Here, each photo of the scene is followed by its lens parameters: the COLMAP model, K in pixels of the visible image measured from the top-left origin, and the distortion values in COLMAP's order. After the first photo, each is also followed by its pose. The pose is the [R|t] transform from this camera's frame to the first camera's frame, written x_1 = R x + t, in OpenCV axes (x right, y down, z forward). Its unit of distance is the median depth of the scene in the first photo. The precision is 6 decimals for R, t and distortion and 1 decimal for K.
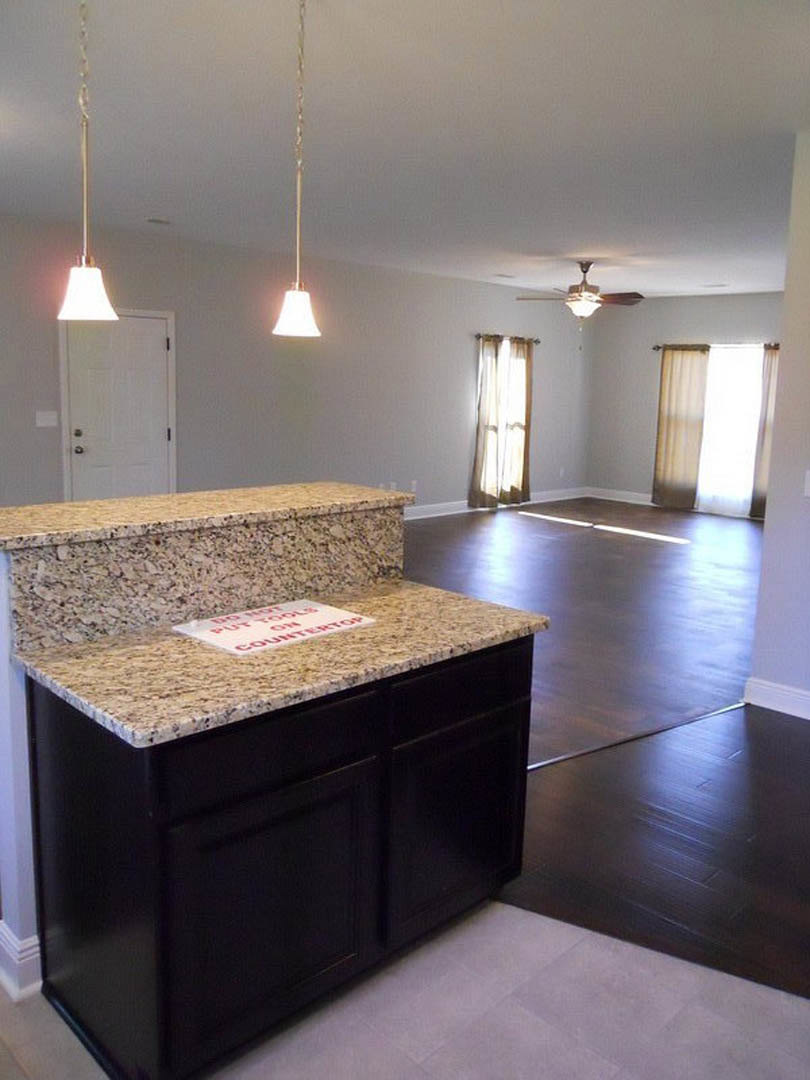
lens RADIAL K [[890.3, 0, 405.0], [0, 890.3, 540.0], [0, 0, 1]] dist [-0.010146, -0.006947]
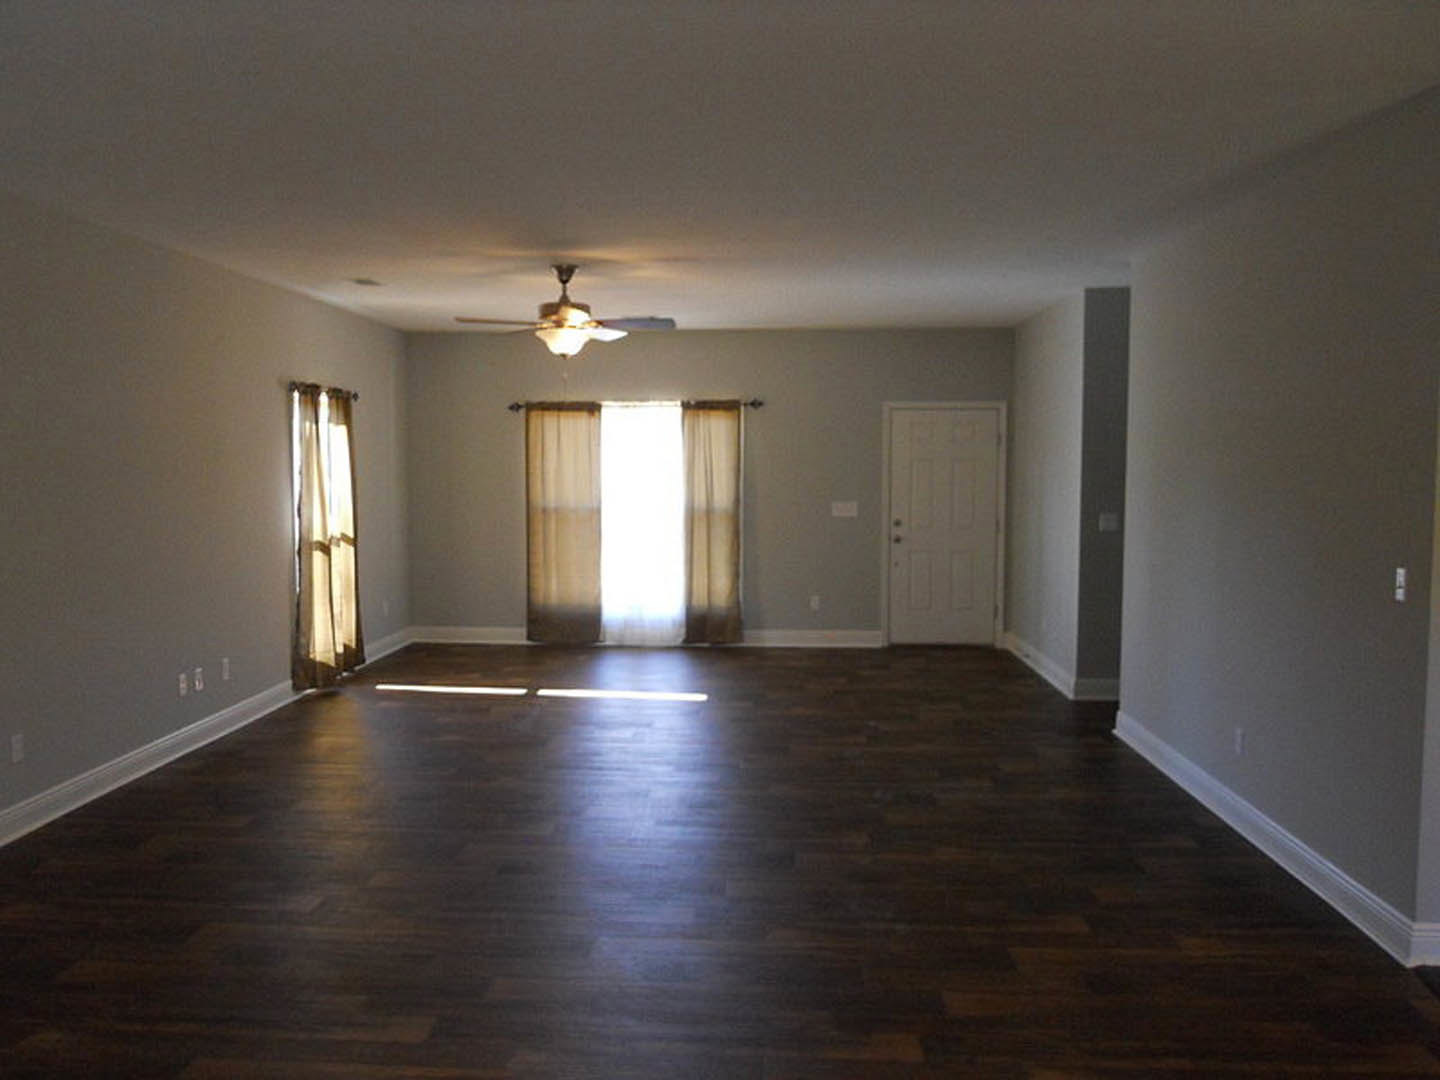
lens RADIAL K [[1194.8, 0, 723.3], [0, 1194.8, 575.6], [0, 0, 1]] dist [-0.000007, -0.001392]
pose [[0.756199, -0.089458, 0.648197, -0.195491], [0.137547, 0.990209, -0.023806, -0.052344], [-0.639721, 0.107160, 0.761100, 0.251698]]
